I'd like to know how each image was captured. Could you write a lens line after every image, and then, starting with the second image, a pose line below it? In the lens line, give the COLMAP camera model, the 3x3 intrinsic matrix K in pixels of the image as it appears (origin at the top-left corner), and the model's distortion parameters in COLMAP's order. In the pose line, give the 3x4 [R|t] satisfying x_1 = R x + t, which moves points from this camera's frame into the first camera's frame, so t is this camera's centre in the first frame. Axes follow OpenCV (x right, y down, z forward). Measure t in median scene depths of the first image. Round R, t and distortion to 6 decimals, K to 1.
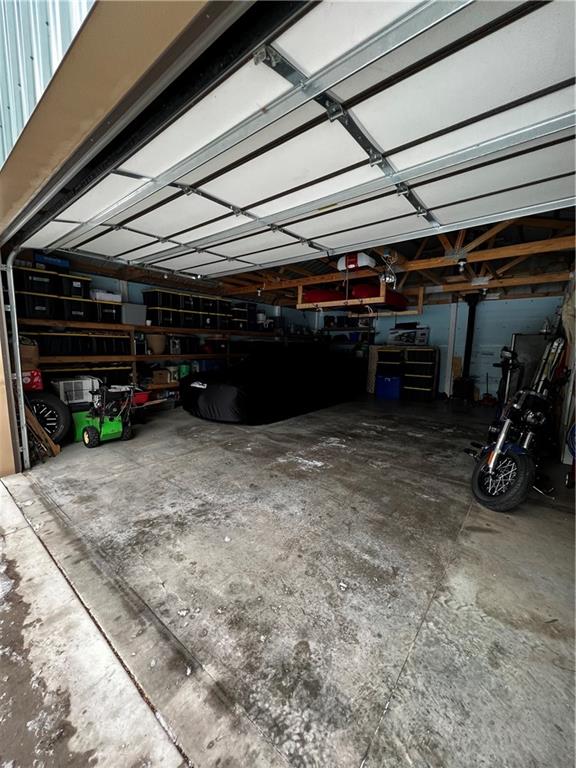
lens RADIAL K [[307.3, 0, 290.0], [0, 307.3, 388.5], [0, 0, 1]] dist [-0.011169, 0.000063]
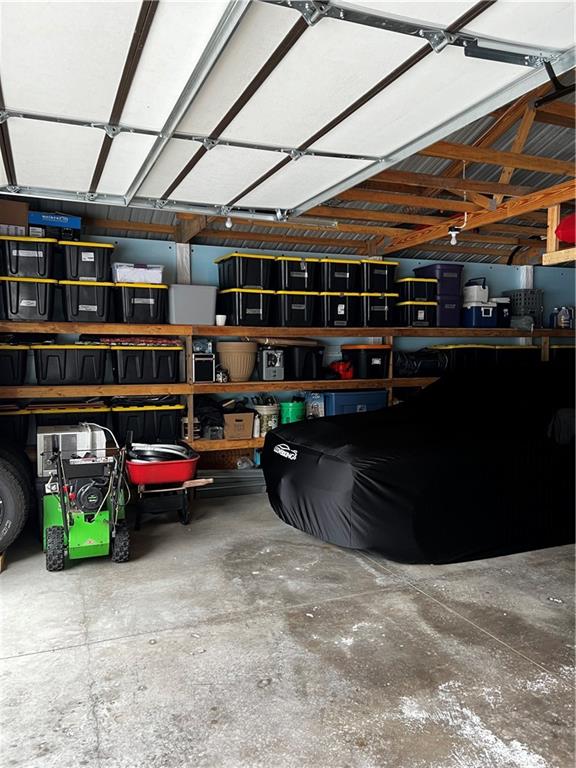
lens RADIAL K [[580.7, 0, 282.3], [0, 580.7, 378.2], [0, 0, 1]] dist [0.048304, -0.055651]
pose [[0.870820, 0.000204, -0.491602, 0.113745], [-0.049111, 0.995034, -0.086582, -0.042963], [0.489143, 0.099540, 0.866505, 0.246760]]
